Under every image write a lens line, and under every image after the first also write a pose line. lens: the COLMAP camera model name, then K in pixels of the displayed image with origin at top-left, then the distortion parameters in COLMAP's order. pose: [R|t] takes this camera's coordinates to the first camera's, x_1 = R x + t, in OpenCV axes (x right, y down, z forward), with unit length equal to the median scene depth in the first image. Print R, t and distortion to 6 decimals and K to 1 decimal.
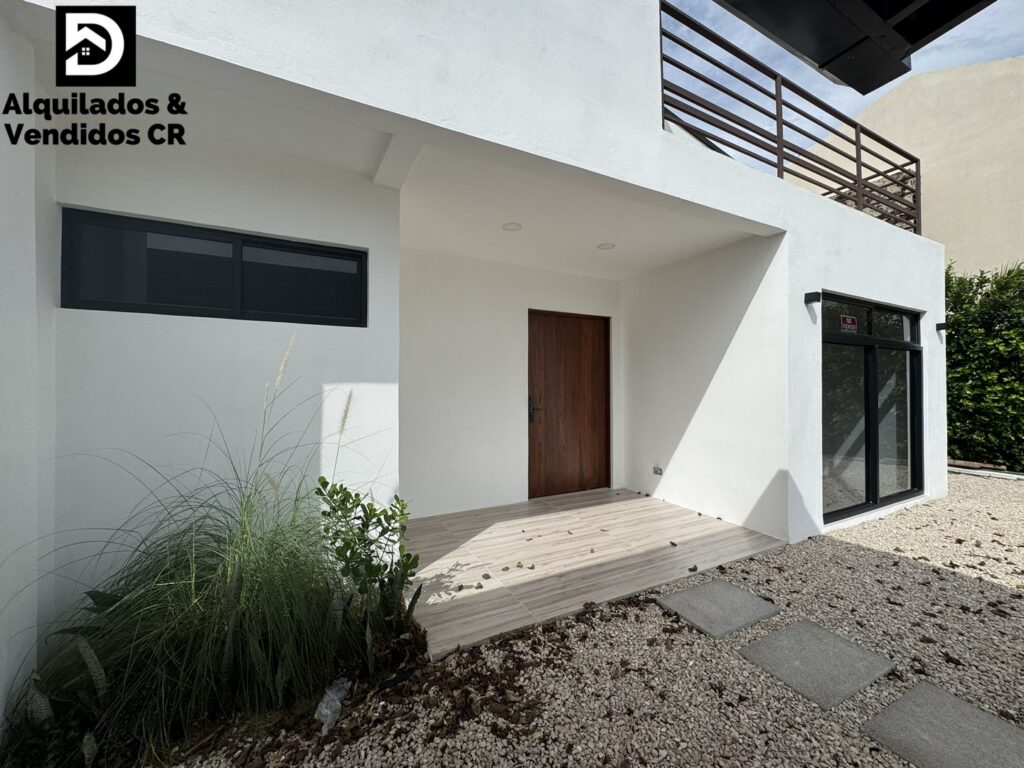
lens RADIAL K [[410.1, 0, 511.5], [0, 410.1, 384.5], [0, 0, 1]] dist [0.000563, 0.000262]
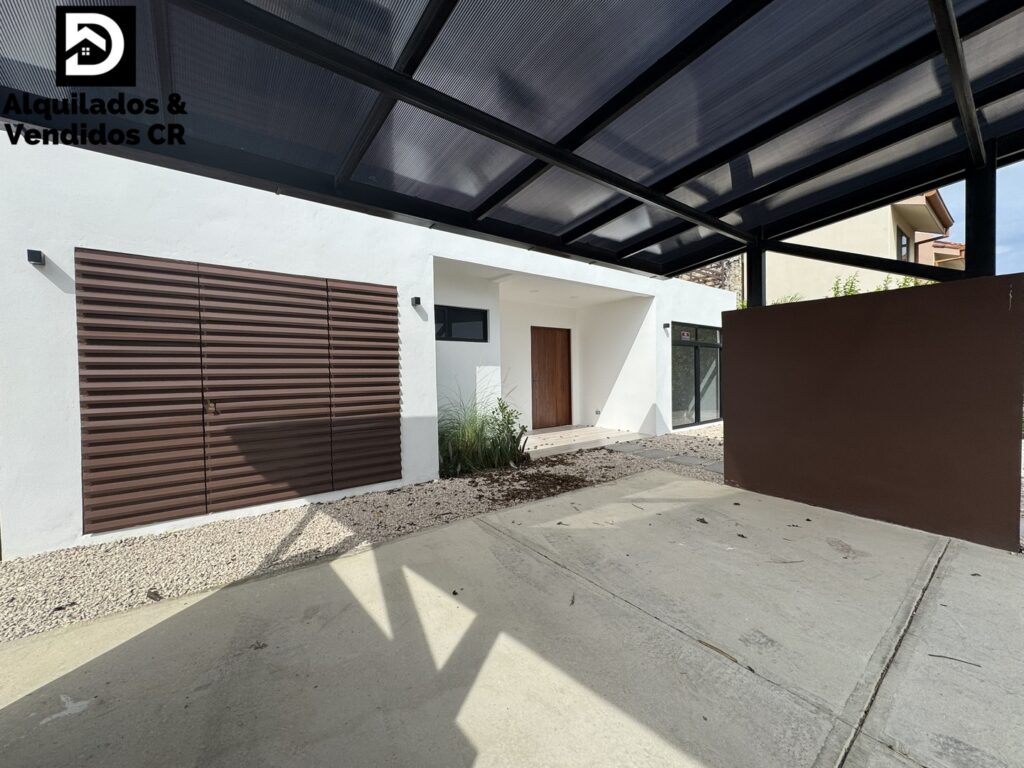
lens RADIAL K [[410.1, 0, 511.5], [0, 410.1, 384.5], [0, 0, 1]] dist [0.000563, 0.000262]
pose [[0.983335, -0.019423, 0.180760, -0.465558], [0.014120, 0.999433, 0.030580, 0.024060], [-0.181252, -0.027518, 0.983052, -0.975110]]
